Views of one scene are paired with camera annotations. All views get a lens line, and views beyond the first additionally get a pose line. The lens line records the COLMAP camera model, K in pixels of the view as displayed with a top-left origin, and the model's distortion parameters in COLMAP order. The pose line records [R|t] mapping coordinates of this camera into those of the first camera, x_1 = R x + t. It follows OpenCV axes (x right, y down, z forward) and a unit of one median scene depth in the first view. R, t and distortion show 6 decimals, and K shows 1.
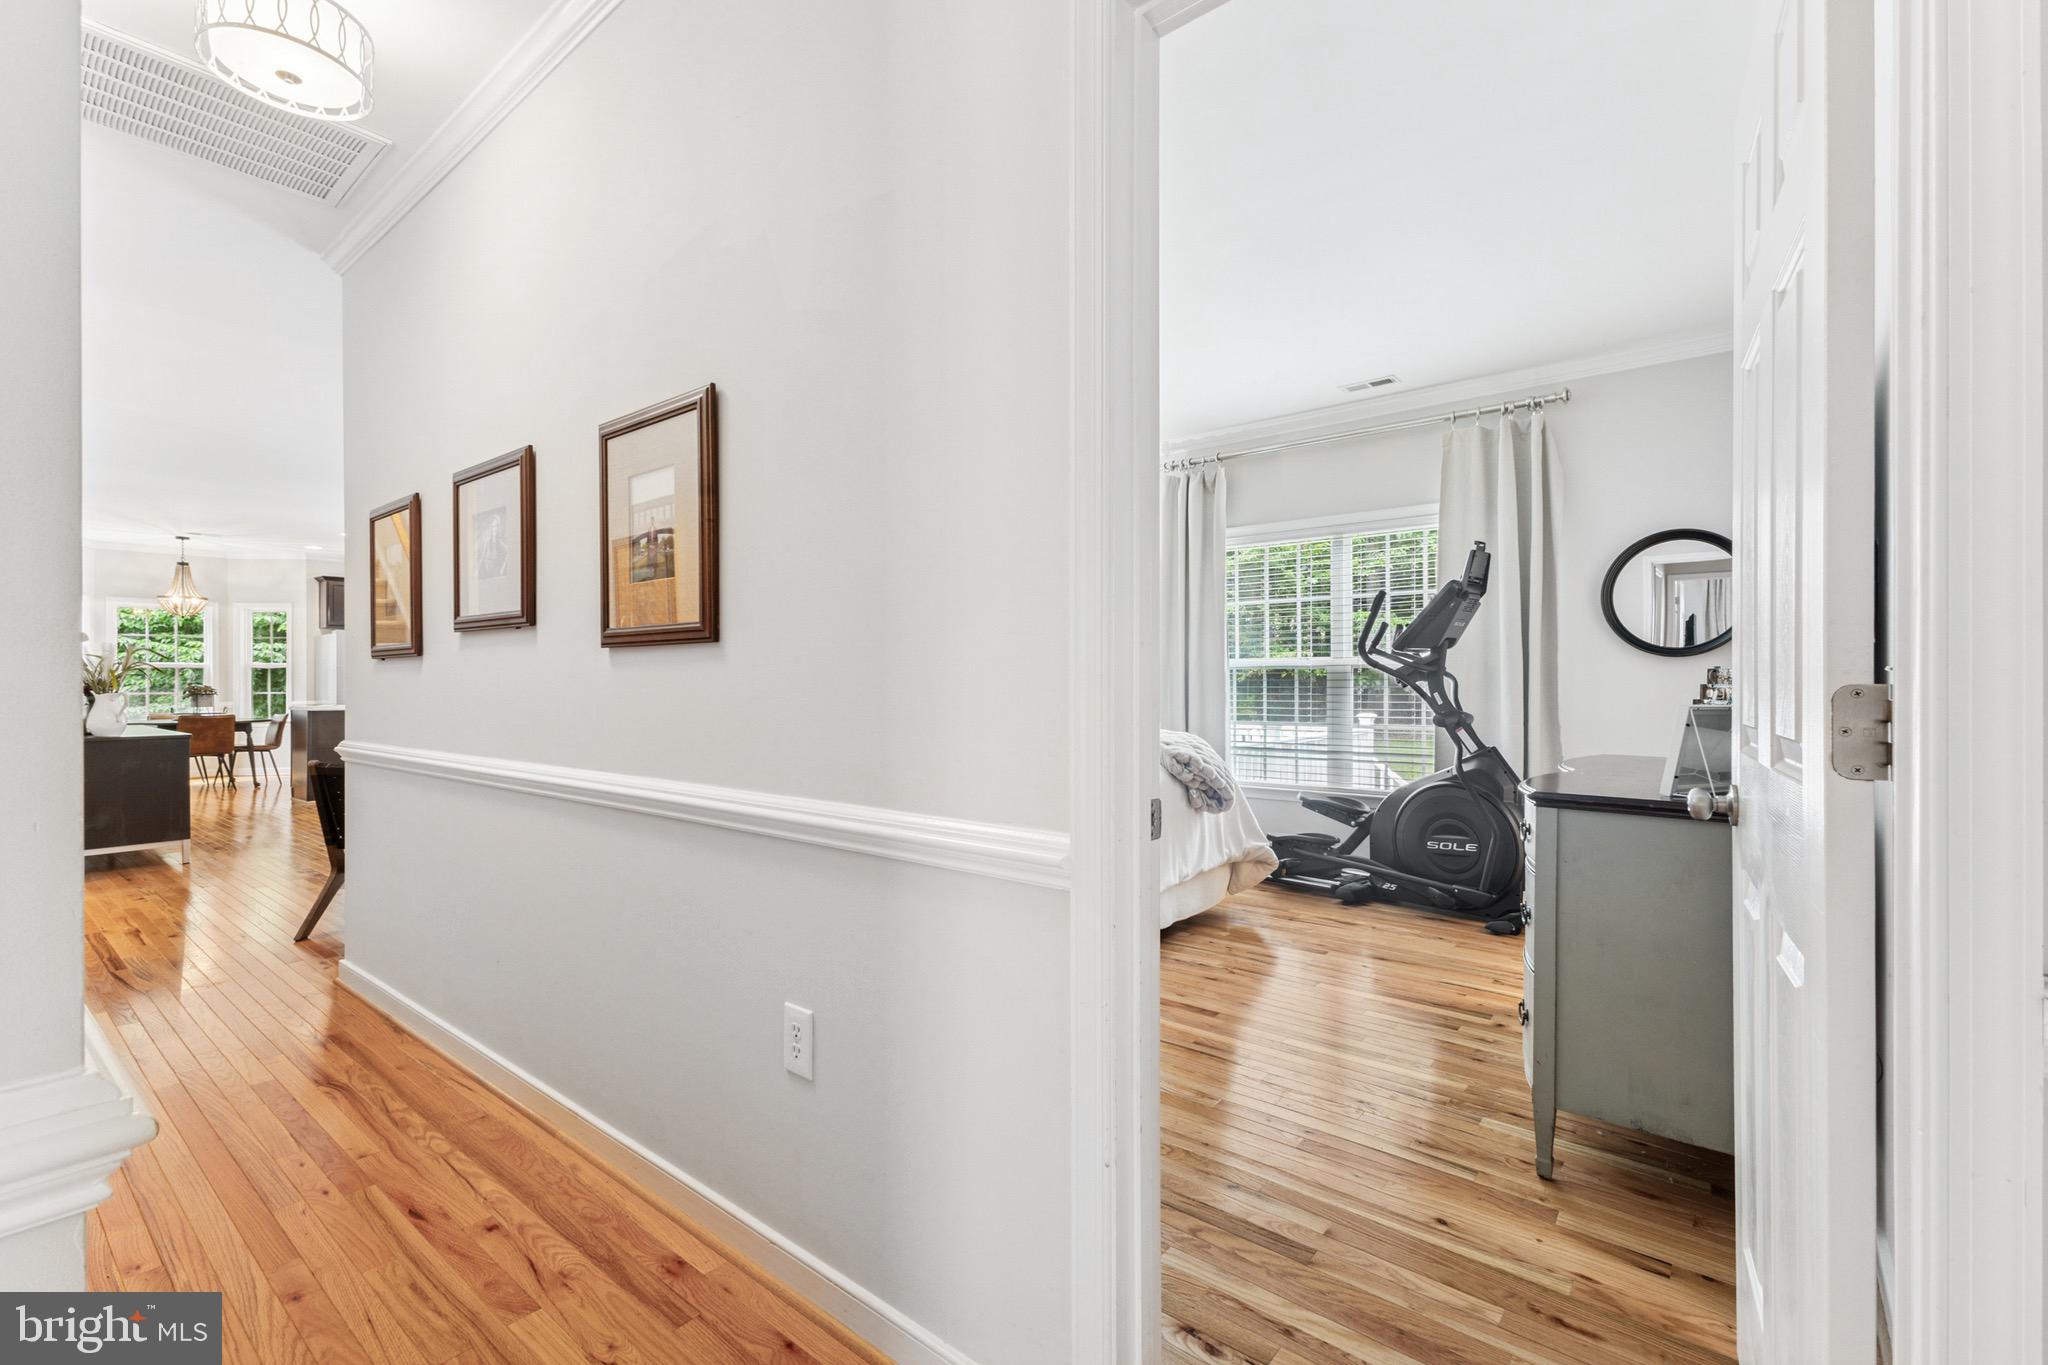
lens RADIAL K [[901.4, 0, 1034.4], [0, 901.4, 672.0], [0, 0, 1]] dist [0.012092, -0.003159]
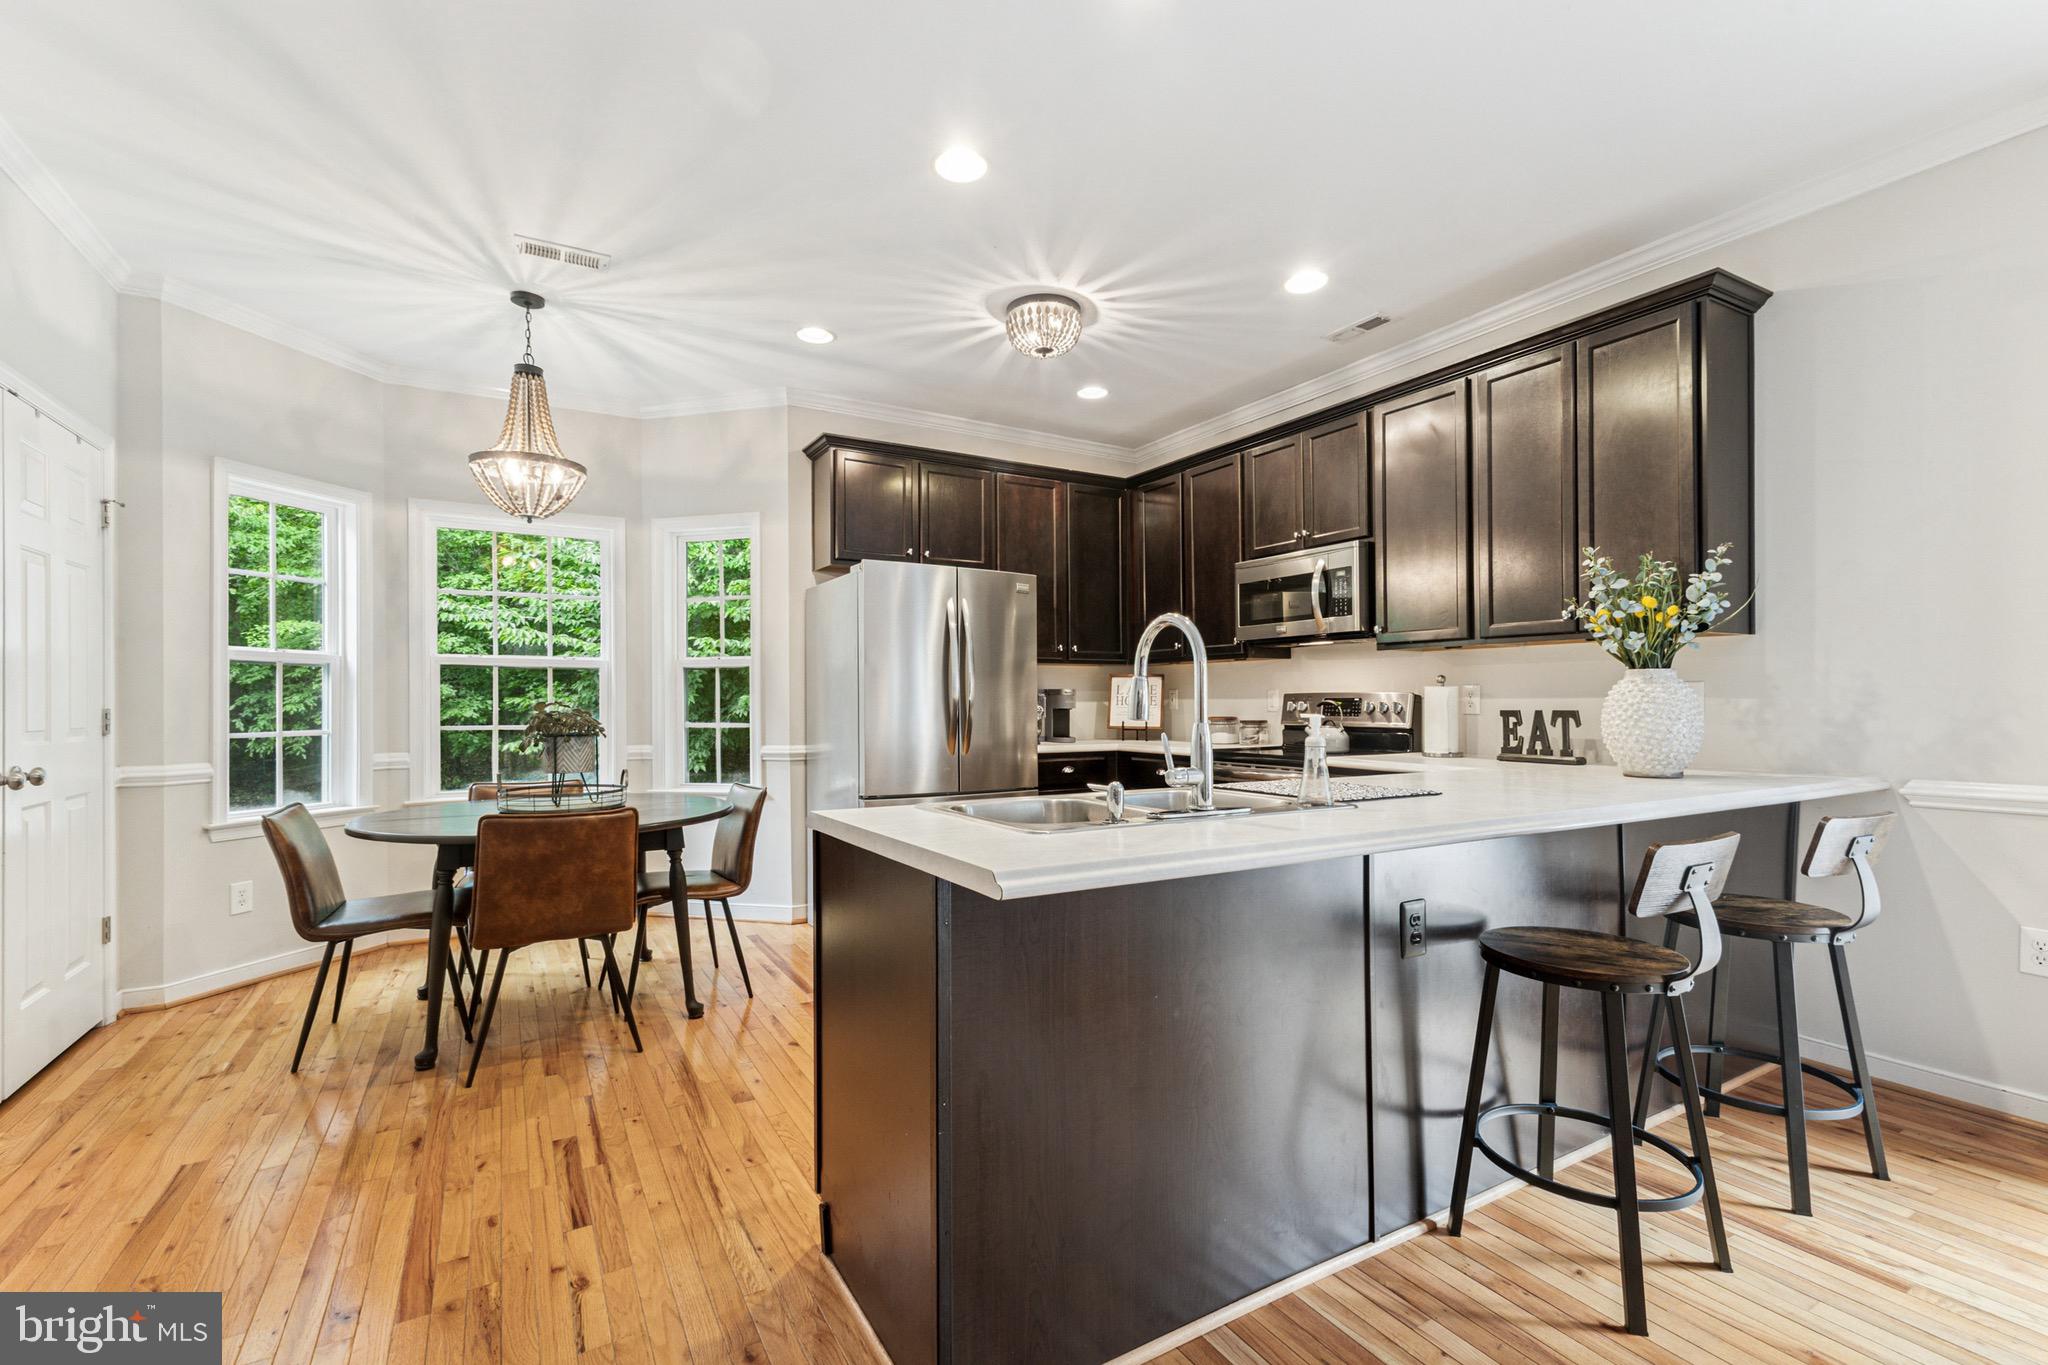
lens RADIAL K [[901.4, 0, 1029.5], [0, 901.4, 685.1], [0, 0, 1]] dist [0.012092, -0.003159]
pose [[0.938178, -0.002632, -0.346142, -0.614586], [0.001668, 0.999994, -0.003084, 0.006094], [0.346148, 0.002316, 0.938177, 0.717771]]
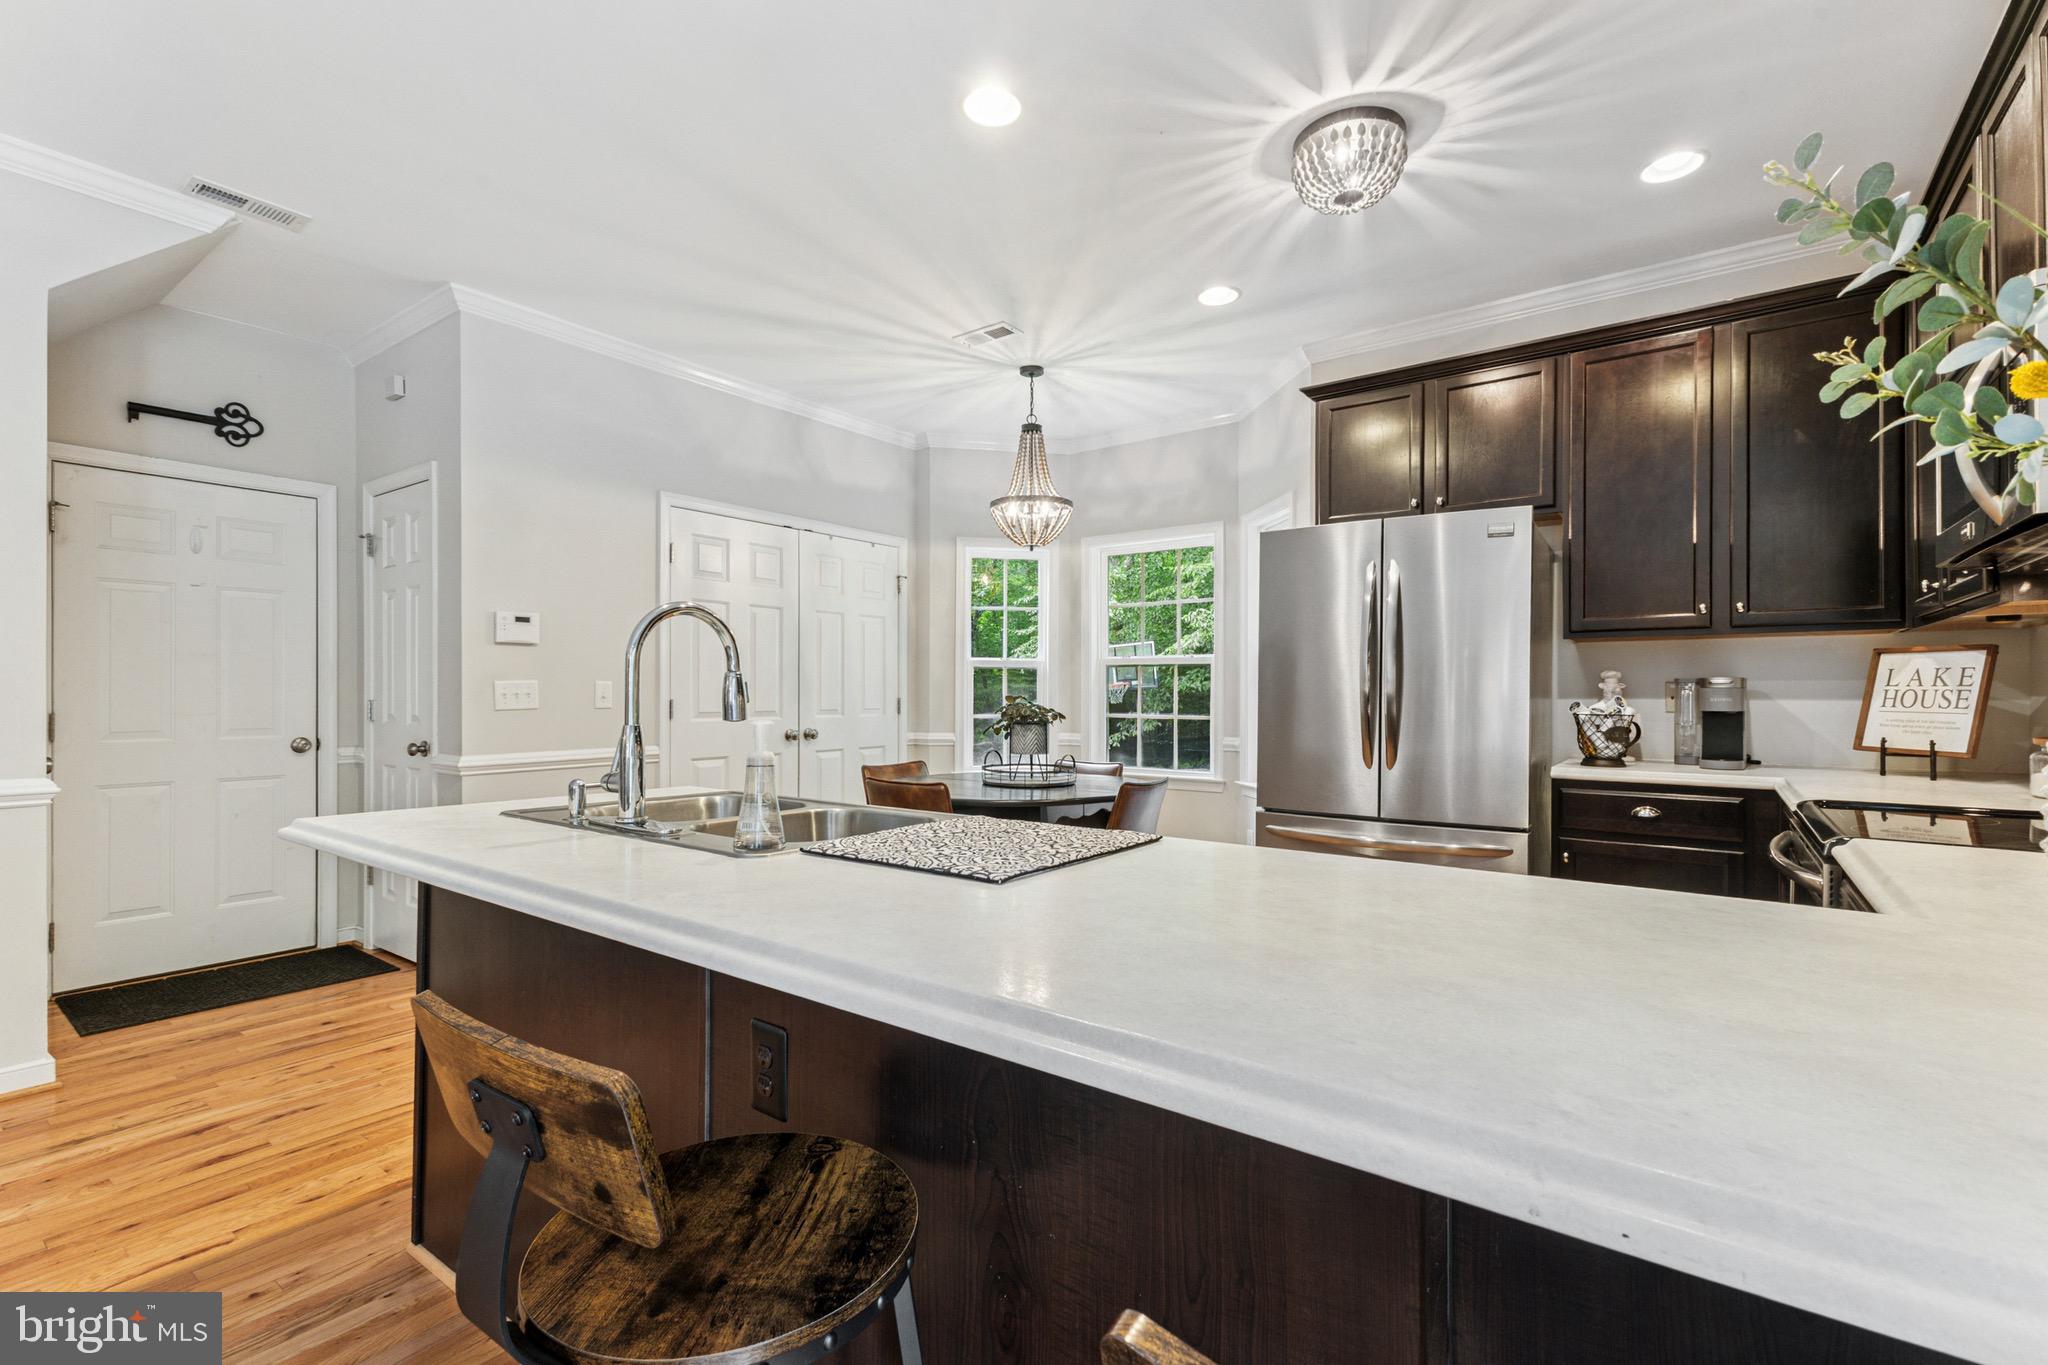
lens RADIAL K [[901.4, 0, 1029.7], [0, 901.4, 692.9], [0, 0, 1]] dist [0.012092, -0.003159]
pose [[0.048866, 0.007085, -0.998780, -0.484857], [0.012937, 0.999886, 0.007726, 0.006512], [0.998722, -0.013298, 0.048769, 0.954163]]
